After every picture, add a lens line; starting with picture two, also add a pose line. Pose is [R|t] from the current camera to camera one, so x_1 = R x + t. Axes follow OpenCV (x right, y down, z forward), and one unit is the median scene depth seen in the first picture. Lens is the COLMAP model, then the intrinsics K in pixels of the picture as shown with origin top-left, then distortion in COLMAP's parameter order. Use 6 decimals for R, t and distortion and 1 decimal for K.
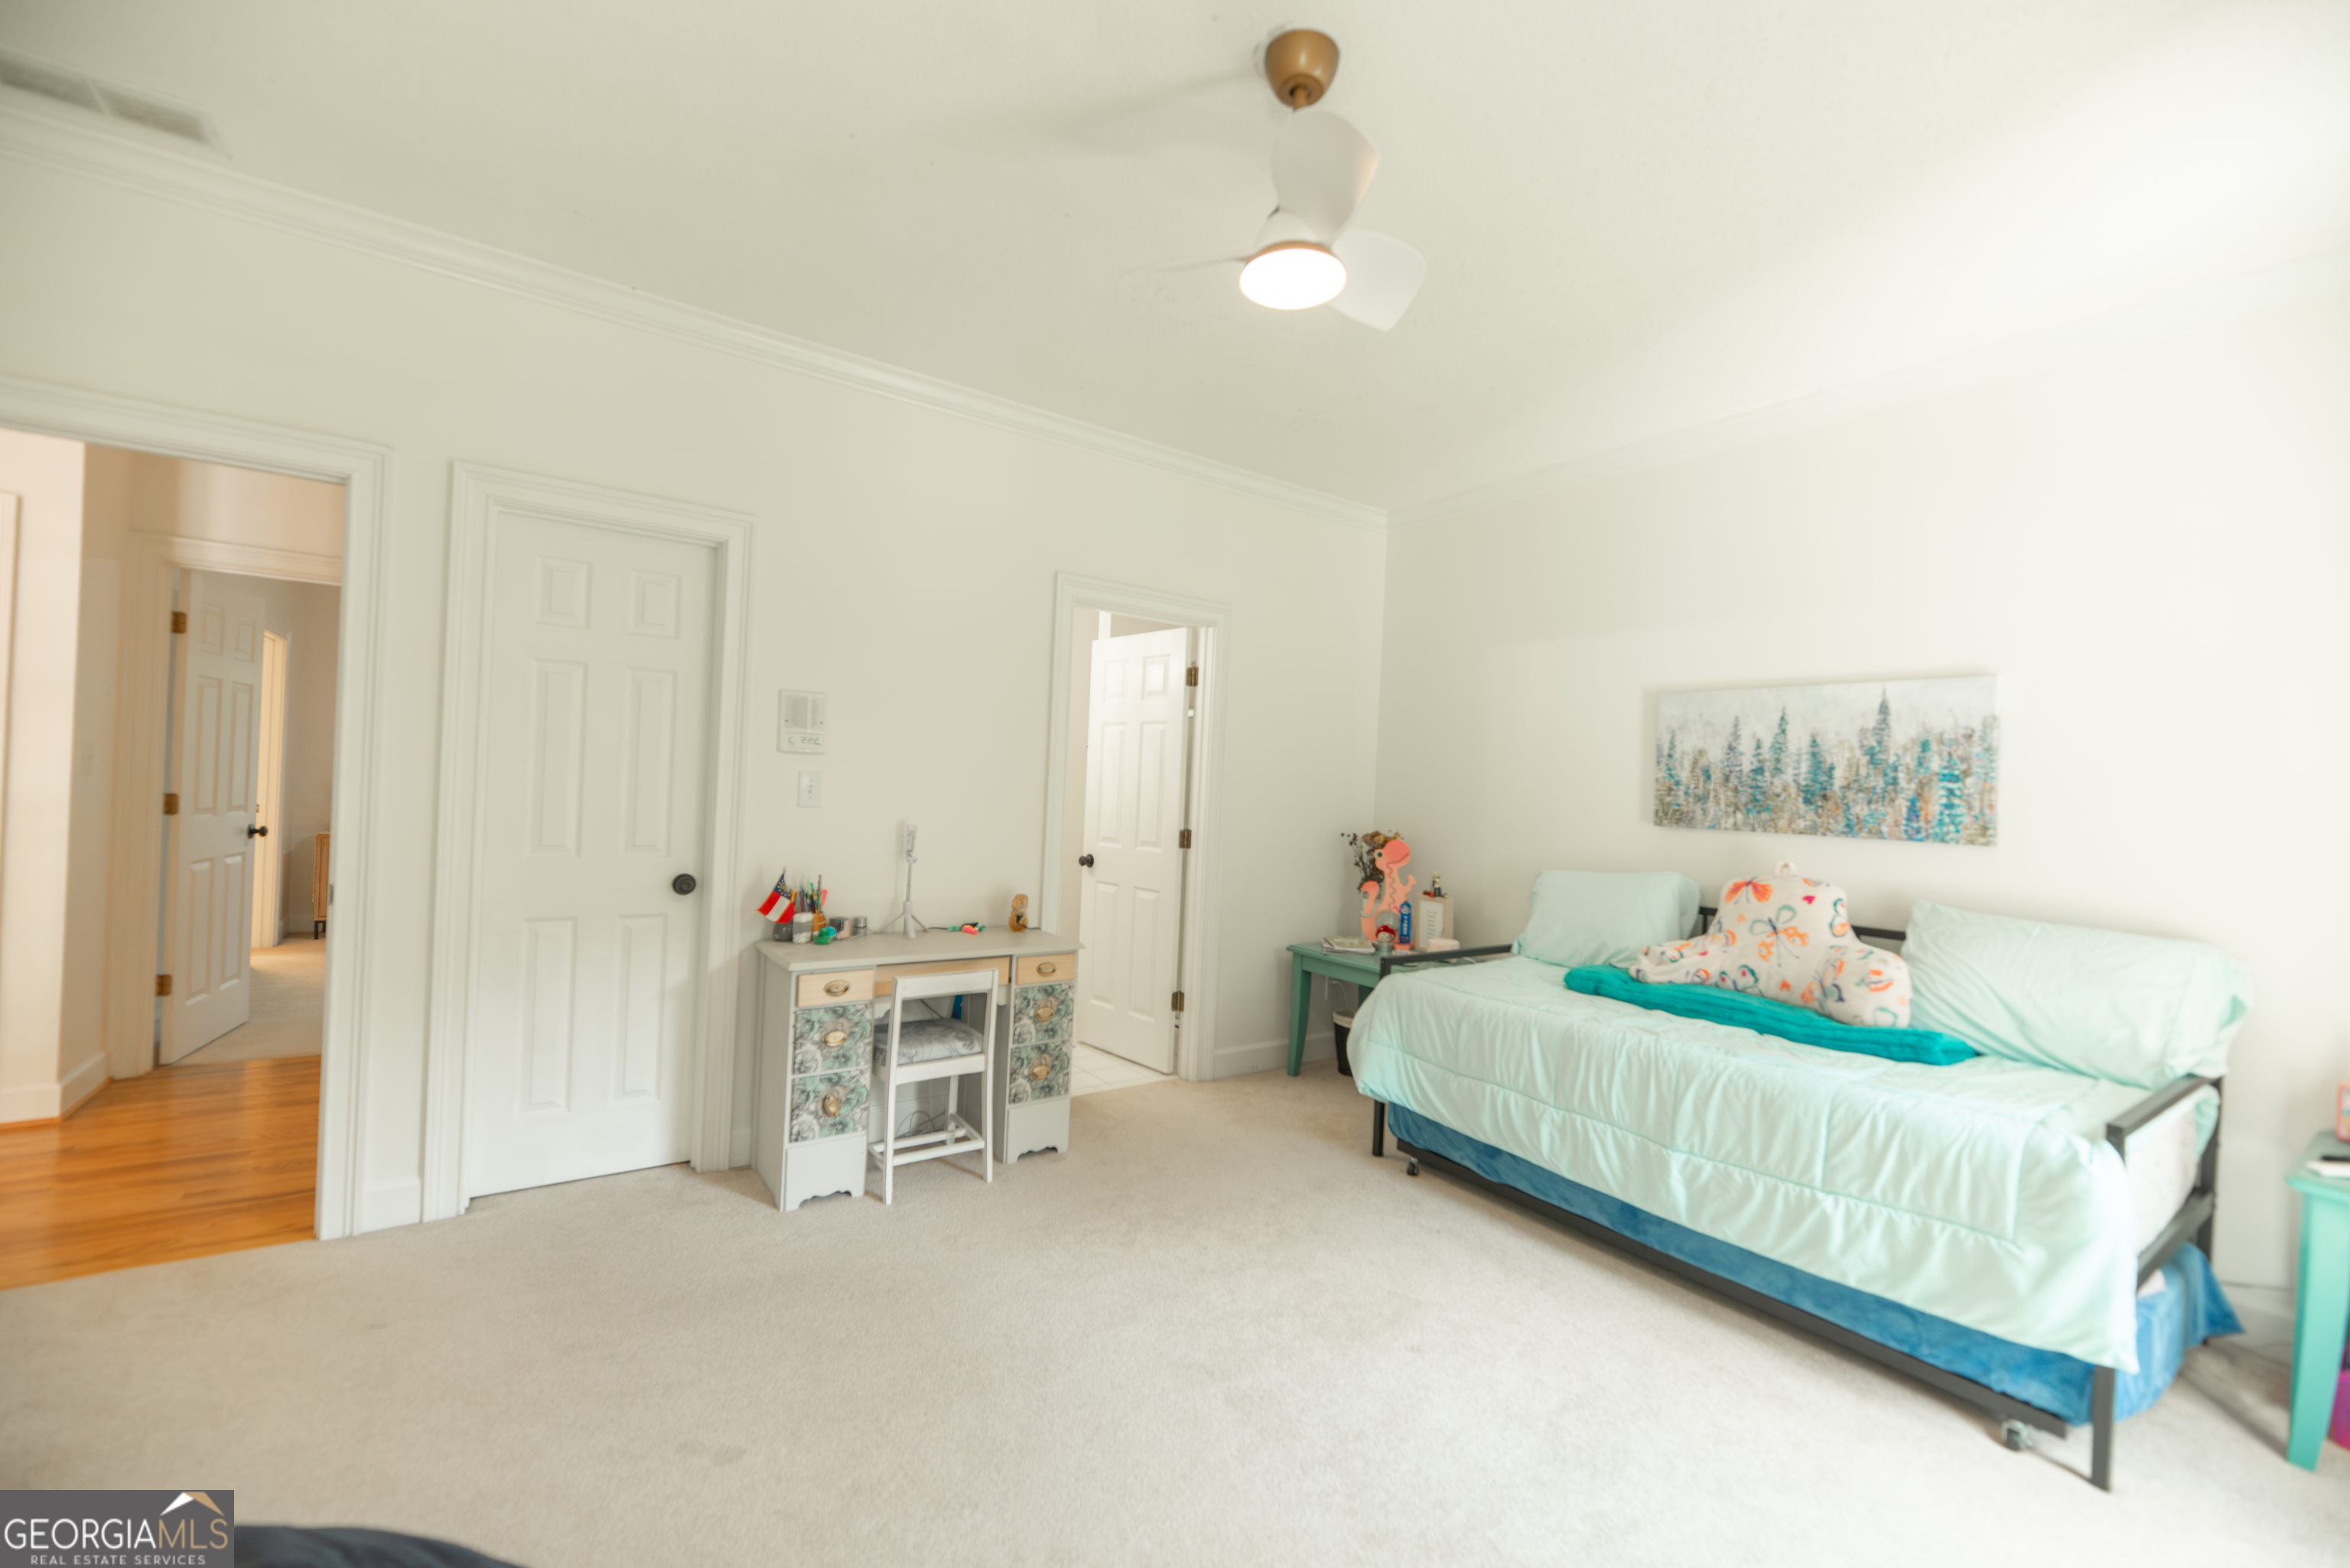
lens RADIAL K [[943.3, 0, 1183.0], [0, 943.3, 796.4], [0, 0, 1]] dist [-0.003688, -0.003140]
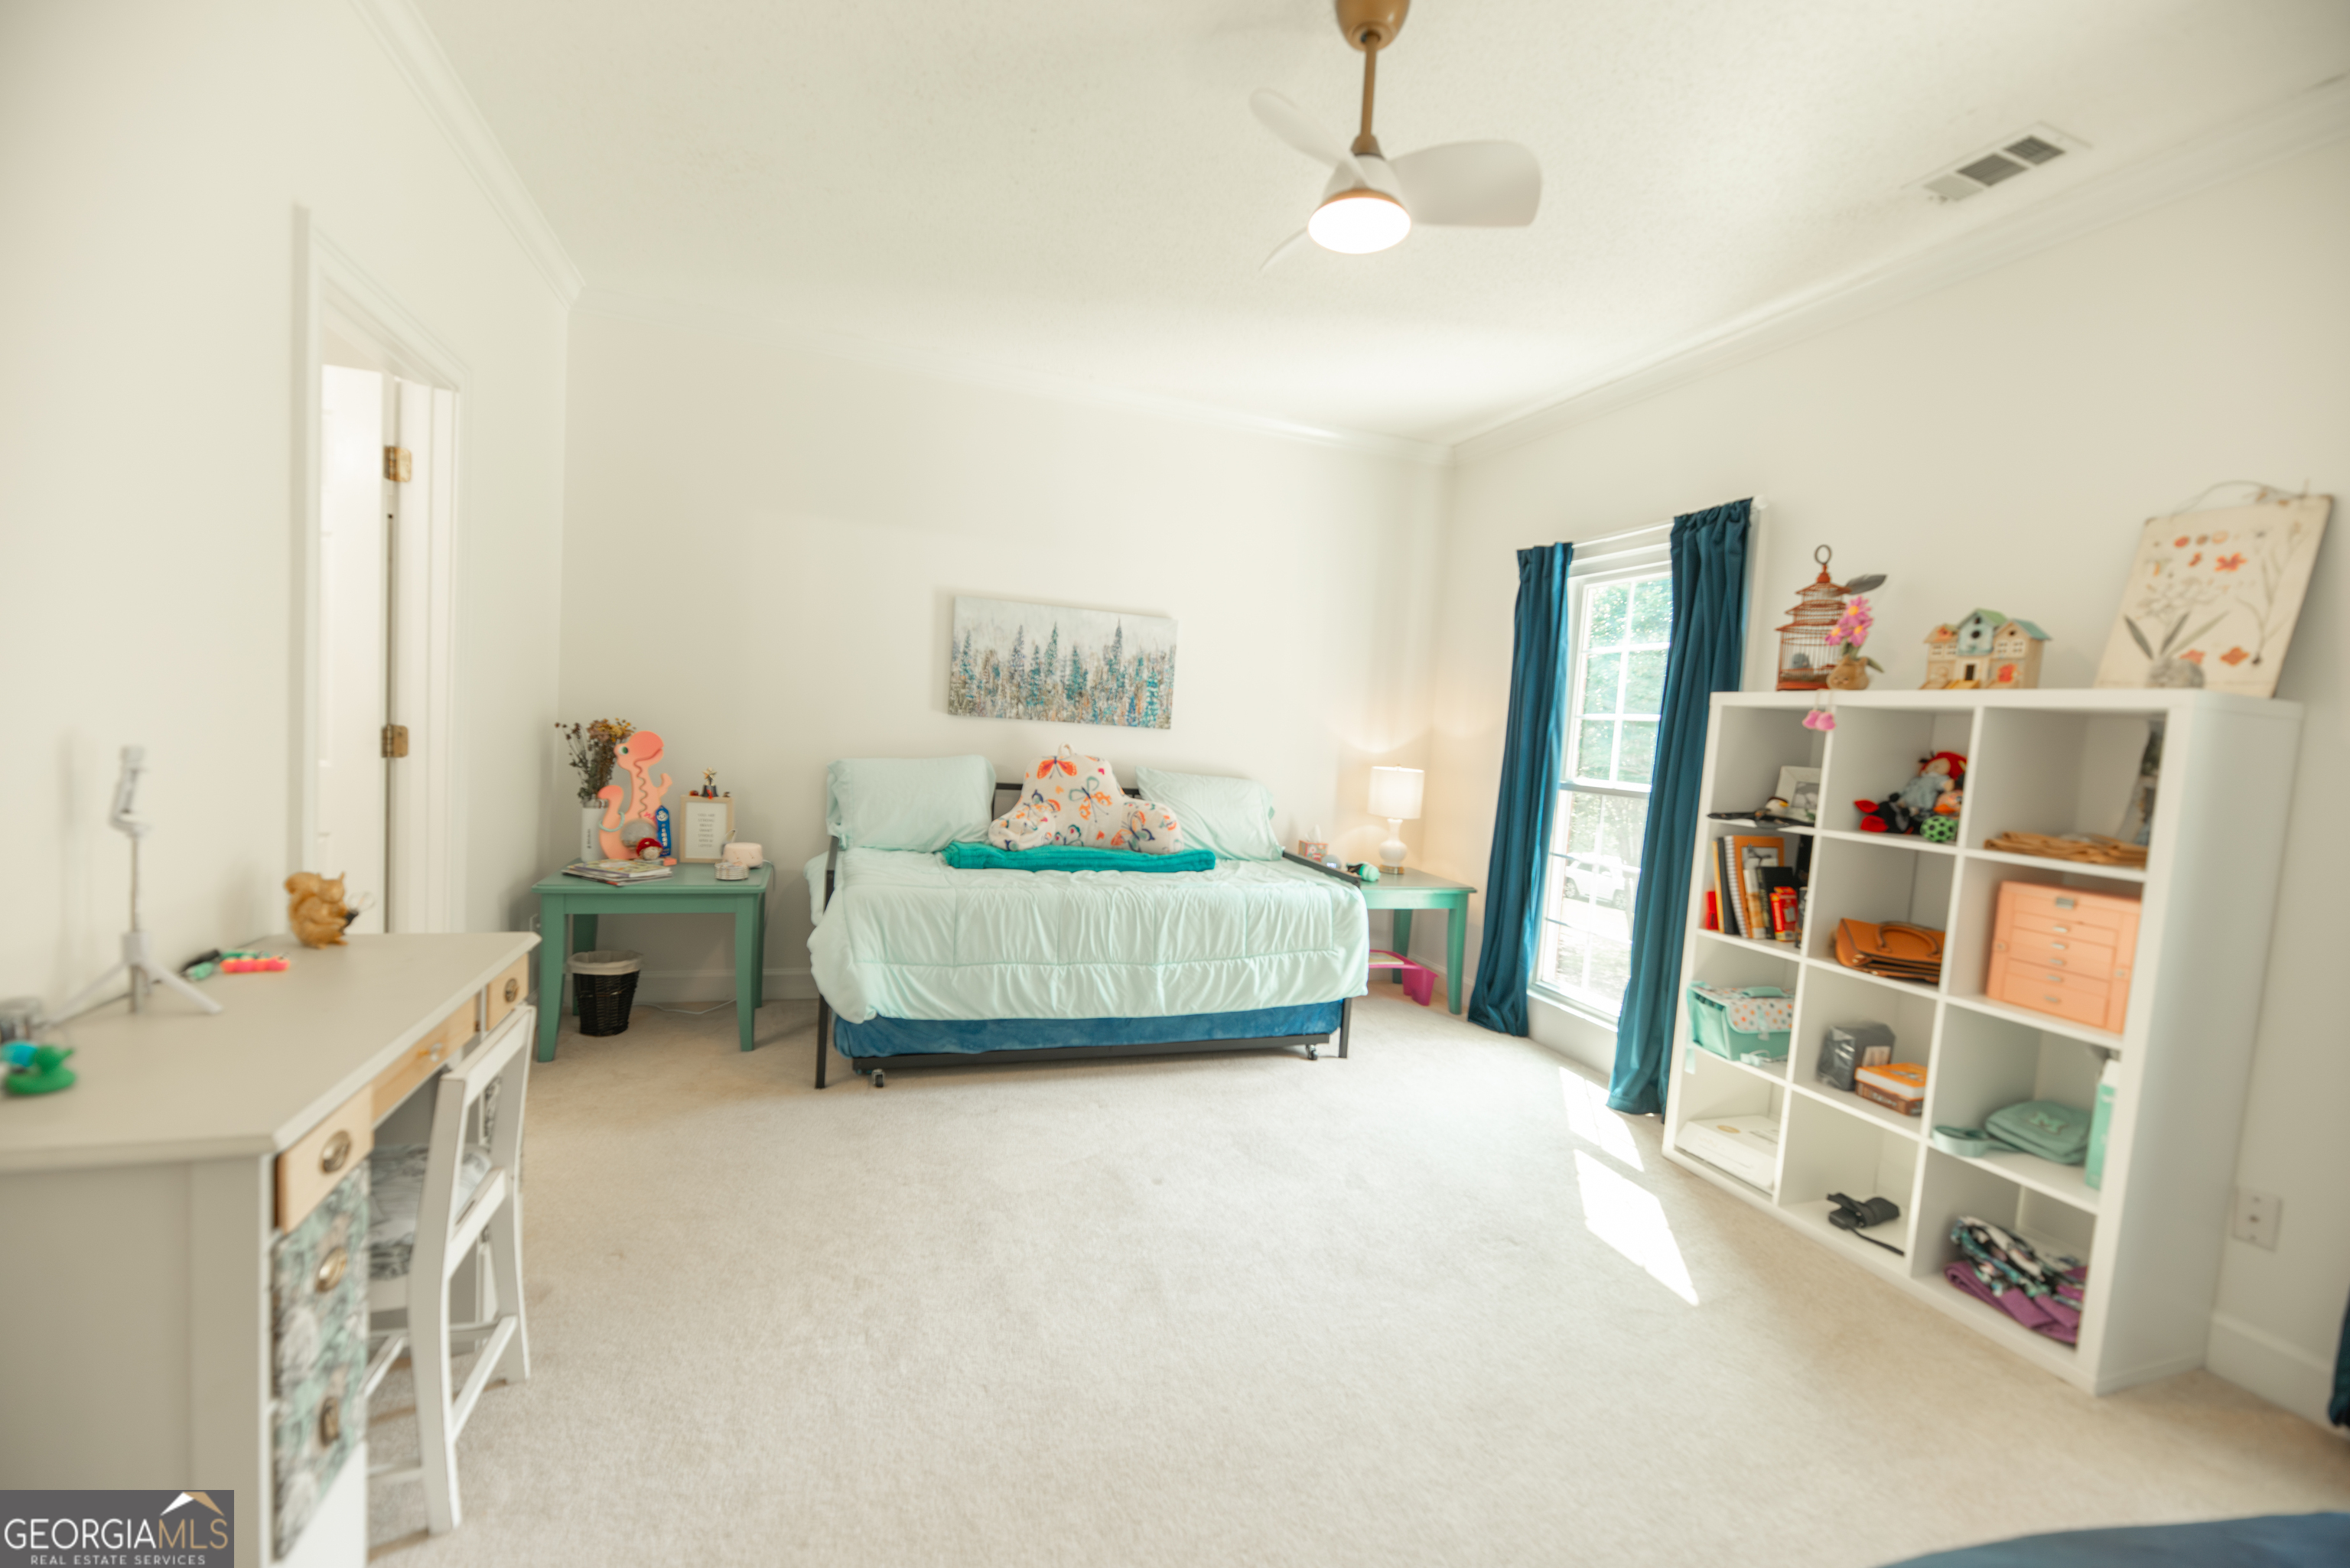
lens RADIAL K [[943.3, 0, 1180.0], [0, 943.3, 785.0], [0, 0, 1]] dist [-0.003688, -0.003140]
pose [[0.282051, -0.086971, 0.955449, -0.609430], [-0.046845, 0.993446, 0.104258, -0.018610], [-0.958255, -0.074164, 0.276129, 0.508012]]
